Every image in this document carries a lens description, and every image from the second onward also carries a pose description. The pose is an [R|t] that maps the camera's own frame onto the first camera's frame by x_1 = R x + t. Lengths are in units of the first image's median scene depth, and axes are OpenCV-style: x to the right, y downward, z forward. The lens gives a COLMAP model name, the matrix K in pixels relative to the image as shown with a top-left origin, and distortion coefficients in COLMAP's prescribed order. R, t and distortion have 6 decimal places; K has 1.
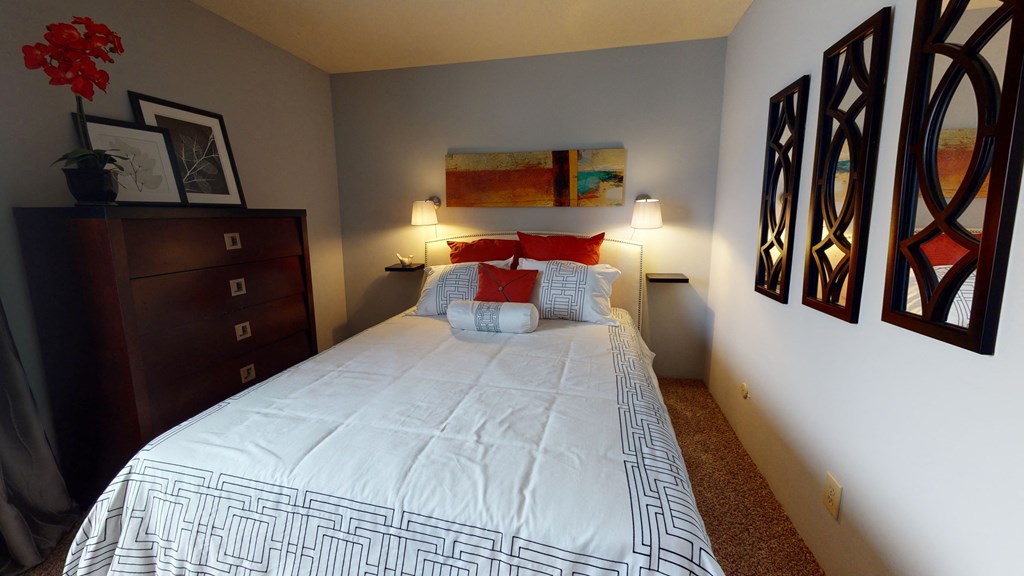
lens RADIAL K [[373.6, 0, 516.4], [0, 373.6, 269.0], [0, 0, 1]] dist [0.003355, -0.000303]
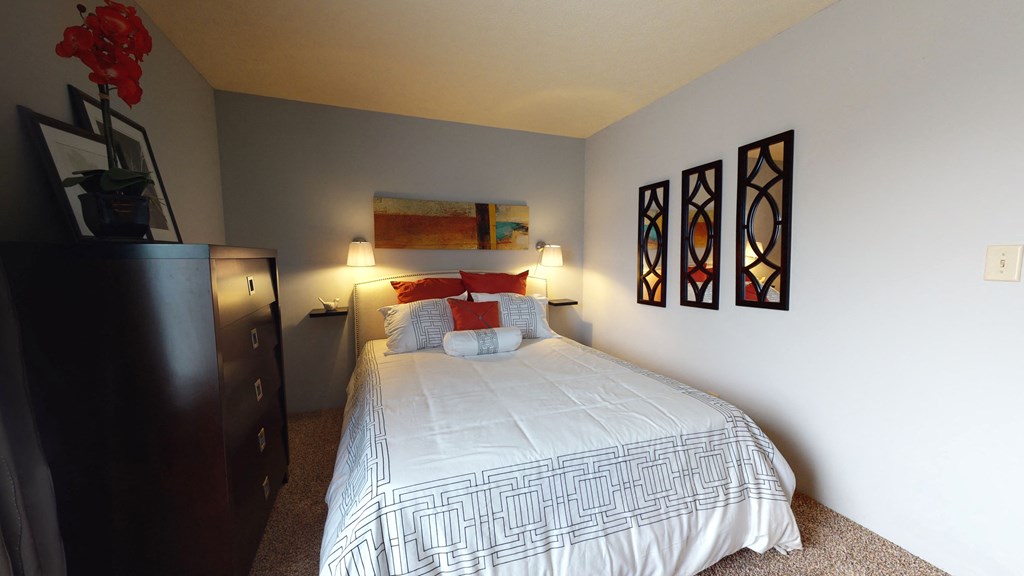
lens RADIAL K [[369.9, 0, 506.7], [0, 369.9, 288.3], [0, 0, 1]] dist [0.003547, 0.000077]
pose [[0.838448, -0.043389, 0.543252, -0.884405], [0.076632, 0.996308, -0.038699, 0.014755], [-0.539567, 0.074077, 0.838677, -0.041738]]
